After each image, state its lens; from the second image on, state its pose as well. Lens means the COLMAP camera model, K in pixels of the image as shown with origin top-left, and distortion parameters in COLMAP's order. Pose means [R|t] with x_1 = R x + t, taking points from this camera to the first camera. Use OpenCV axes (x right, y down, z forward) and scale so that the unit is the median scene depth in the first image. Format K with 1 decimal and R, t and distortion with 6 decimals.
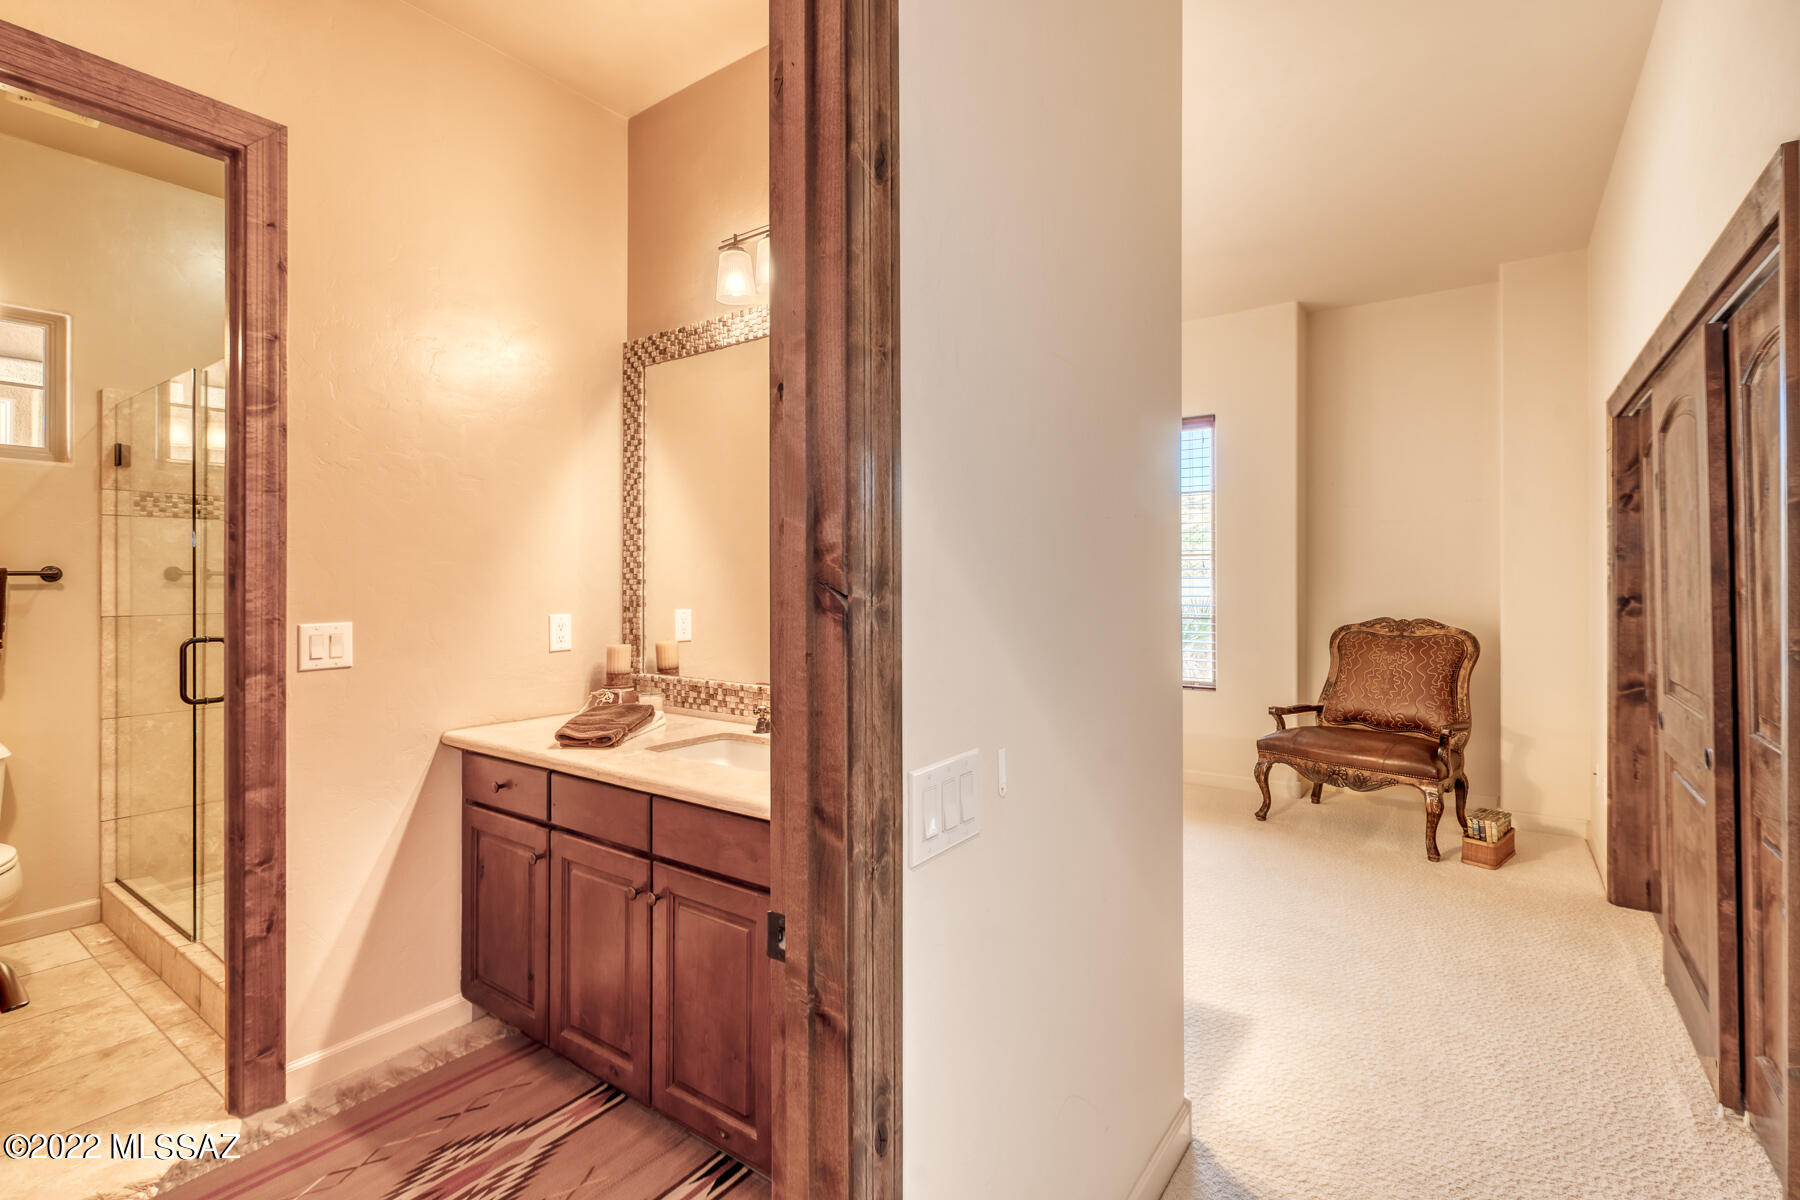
lens RADIAL K [[825.6, 0, 893.9], [0, 825.6, 591.4], [0, 0, 1]] dist [-0.003820, 0.002364]
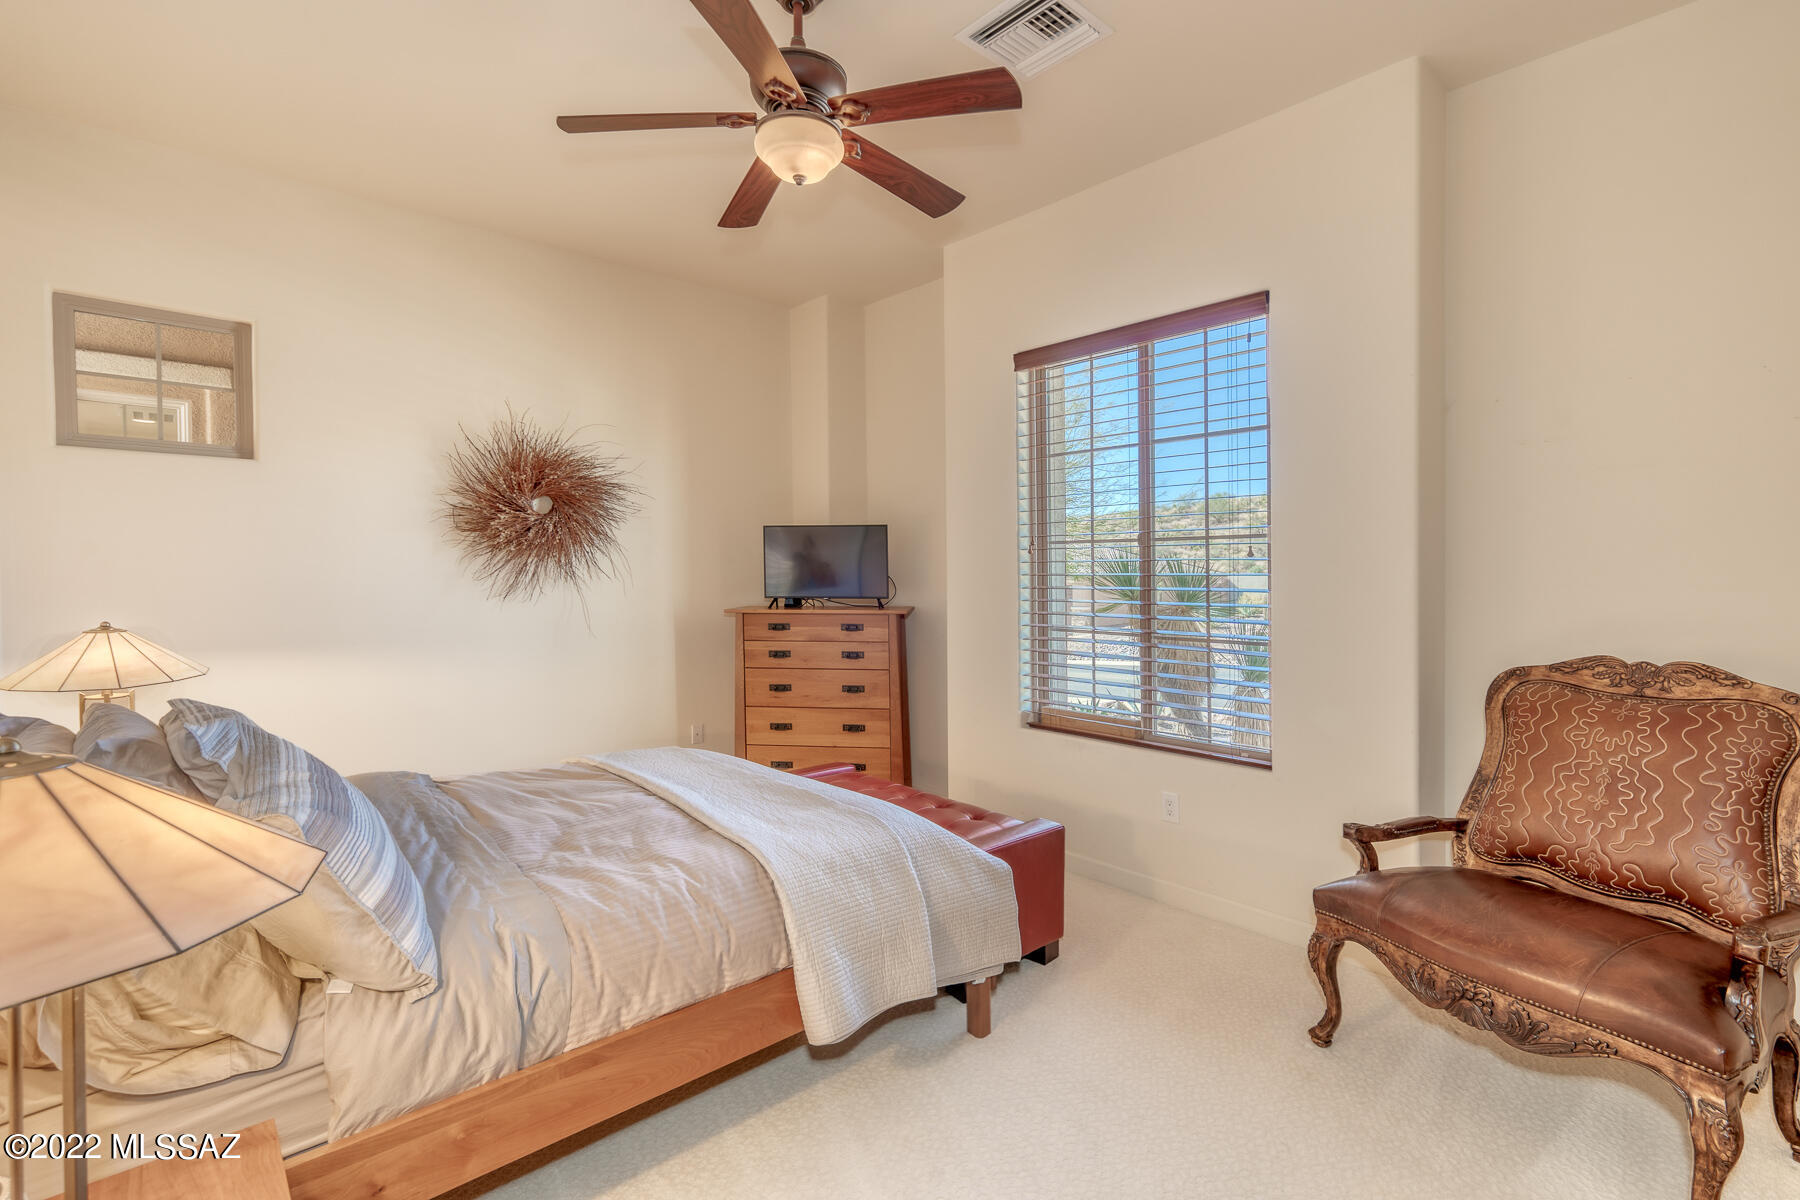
lens RADIAL K [[825.6, 0, 901.9], [0, 825.6, 584.0], [0, 0, 1]] dist [-0.003820, 0.002364]
pose [[0.979901, 0.005730, -0.199403, 0.287273], [-0.005644, 0.999984, 0.001000, -0.011186], [0.199406, 0.000145, 0.979917, 0.438069]]
